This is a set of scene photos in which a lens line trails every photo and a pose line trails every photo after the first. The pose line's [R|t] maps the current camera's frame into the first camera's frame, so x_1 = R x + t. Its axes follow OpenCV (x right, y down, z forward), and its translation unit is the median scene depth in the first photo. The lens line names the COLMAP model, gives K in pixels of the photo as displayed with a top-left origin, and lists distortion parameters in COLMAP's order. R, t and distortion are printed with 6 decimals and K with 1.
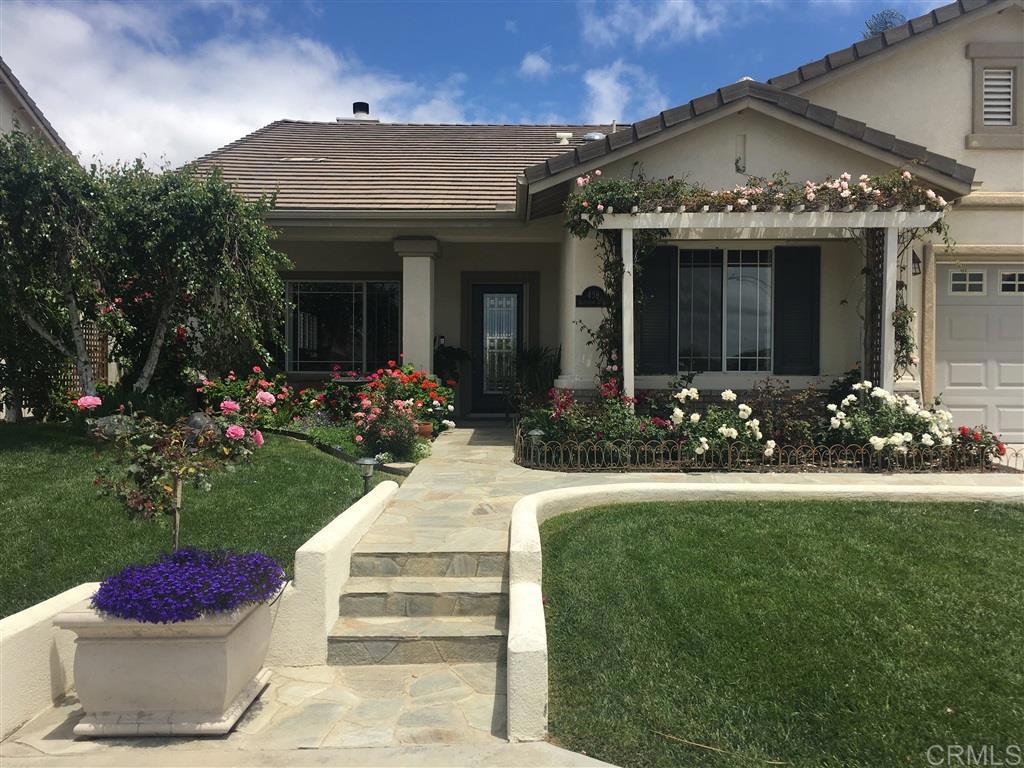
lens RADIAL K [[902.1, 0, 512.0], [0, 902.1, 384.0], [0, 0, 1]] dist [0.027384, -0.006541]
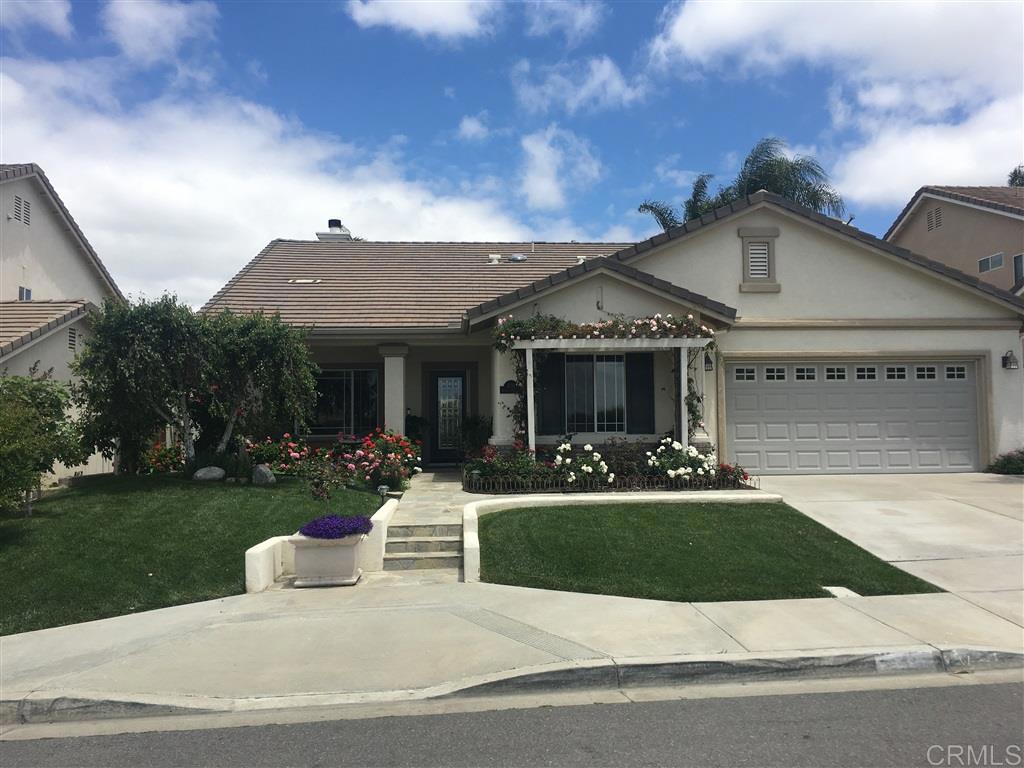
lens RADIAL K [[902.1, 0, 512.0], [0, 902.1, 384.0], [0, 0, 1]] dist [0.027384, -0.006541]
pose [[0.997847, -0.012063, 0.064463, -0.011595], [0.015914, 0.998097, -0.059577, -0.007513], [-0.063621, 0.060475, 0.996140, -0.647294]]
